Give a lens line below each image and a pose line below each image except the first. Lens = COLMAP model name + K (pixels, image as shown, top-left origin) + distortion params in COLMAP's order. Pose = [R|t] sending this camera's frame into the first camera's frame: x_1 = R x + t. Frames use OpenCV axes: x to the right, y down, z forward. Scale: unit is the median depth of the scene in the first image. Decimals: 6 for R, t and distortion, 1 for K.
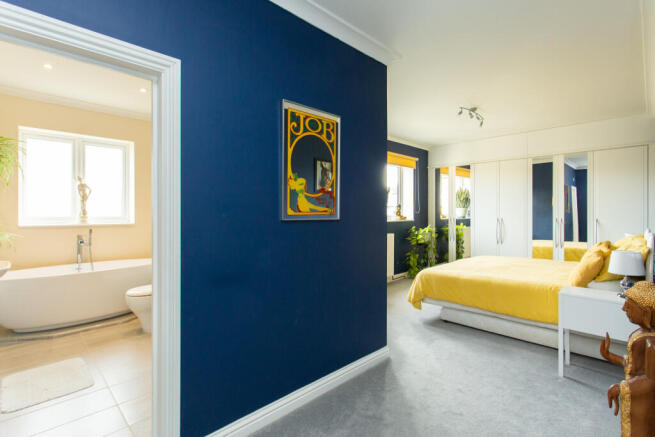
lens RADIAL K [[311.7, 0, 342.2], [0, 311.7, 211.0], [0, 0, 1]] dist [-0.000304, -0.000043]
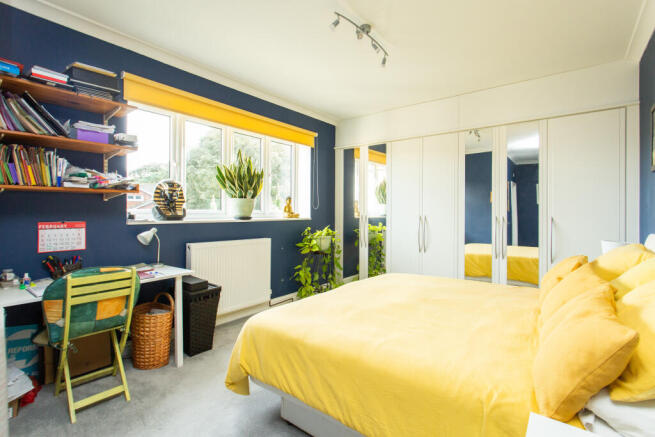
lens RADIAL K [[311.6, 0, 327.4], [0, 311.6, 208.9], [0, 0, 1]] dist [-0.000586, 0.000042]
pose [[0.993950, 0.007904, 0.109545, 0.201605], [-0.007211, 0.999951, -0.006729, 0.012241], [-0.109593, 0.005899, 0.993959, 0.299275]]
